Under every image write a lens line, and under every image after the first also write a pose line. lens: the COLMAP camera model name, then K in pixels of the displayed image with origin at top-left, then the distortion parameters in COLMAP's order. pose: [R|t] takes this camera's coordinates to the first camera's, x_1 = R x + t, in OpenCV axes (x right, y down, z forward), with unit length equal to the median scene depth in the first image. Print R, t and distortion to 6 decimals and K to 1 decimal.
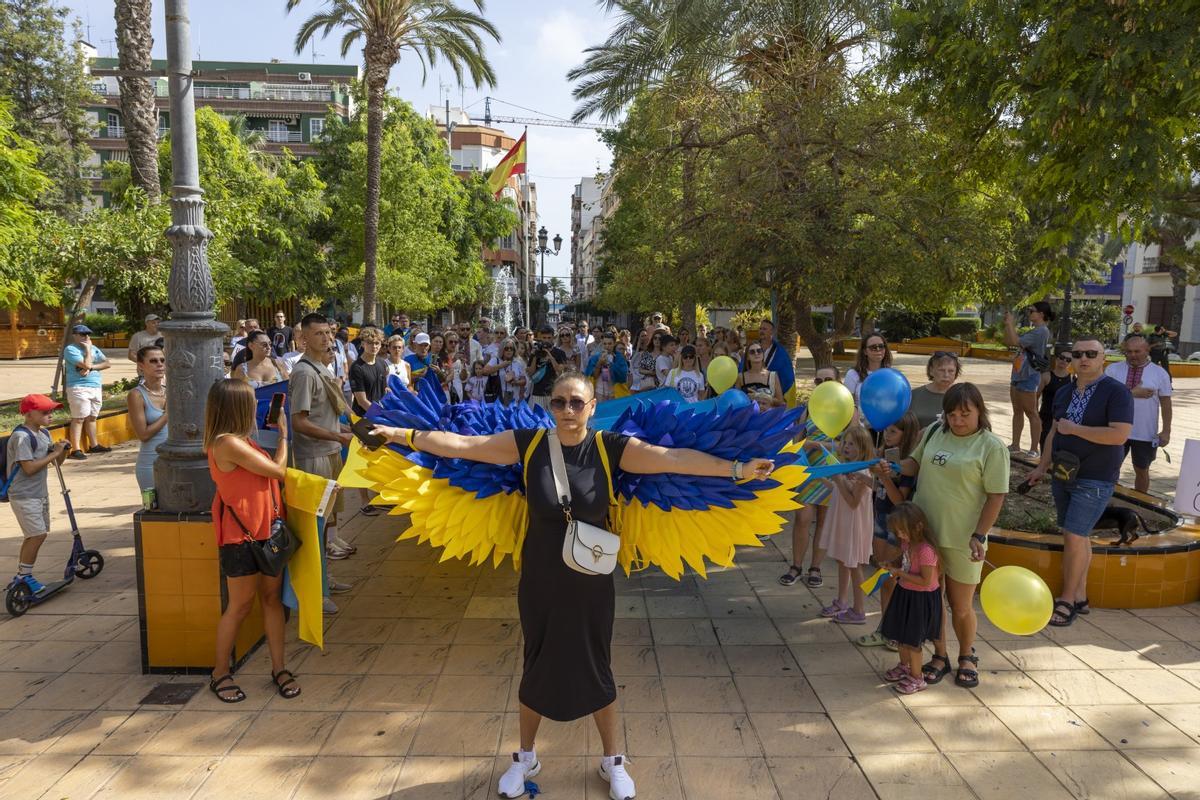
lens RADIAL K [[802.0, 0, 594.8], [0, 802.0, 402.2], [0, 0, 1]] dist [0.002196, 0.004082]
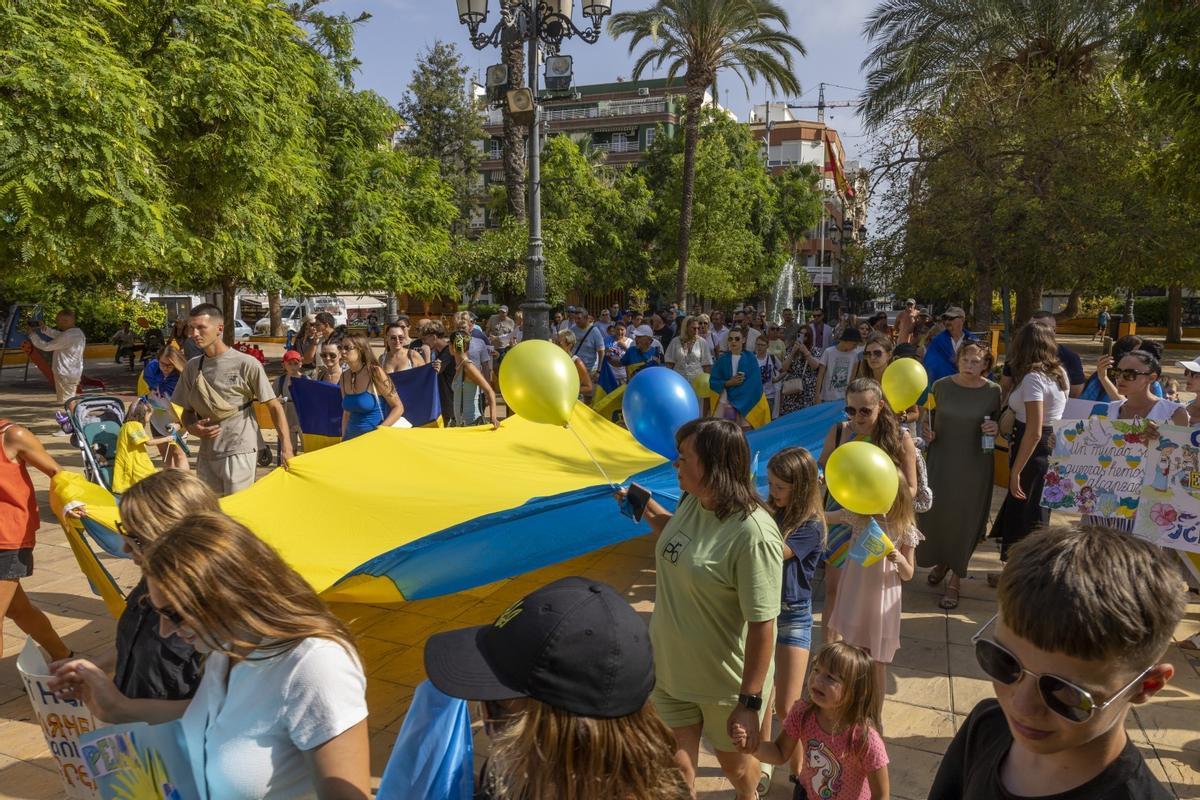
lens RADIAL K [[802.0, 0, 594.8], [0, 802.0, 402.2], [0, 0, 1]] dist [0.002196, 0.004082]
pose [[0.919334, 0.042616, -0.391163, 0.057261], [-0.037494, 0.999082, 0.020728, 0.013029], [0.391688, -0.004390, 0.920088, -0.105041]]
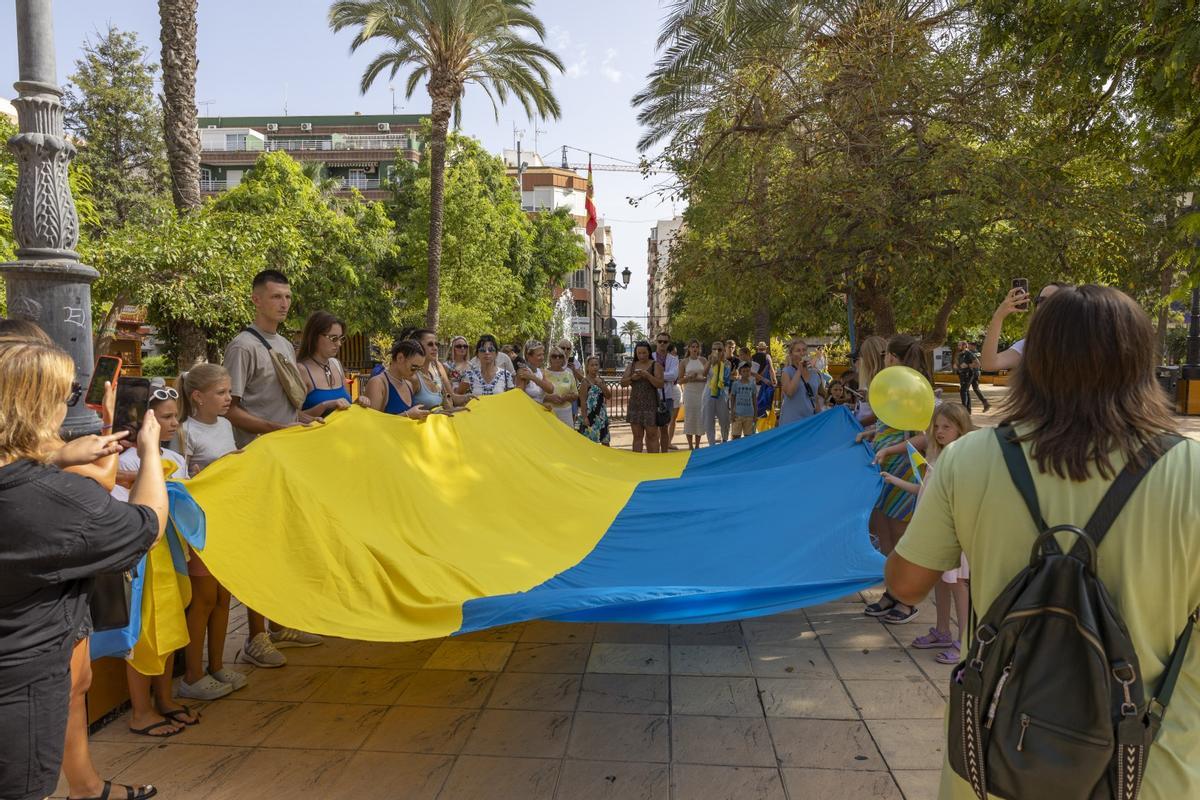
lens RADIAL K [[802.0, 0, 594.8], [0, 802.0, 402.2], [0, 0, 1]] dist [0.002196, 0.004082]
pose [[0.995045, -0.009072, -0.099008, 0.011992], [0.003495, 0.998404, -0.056359, 0.010424], [0.099361, 0.055734, 0.993489, 0.041594]]
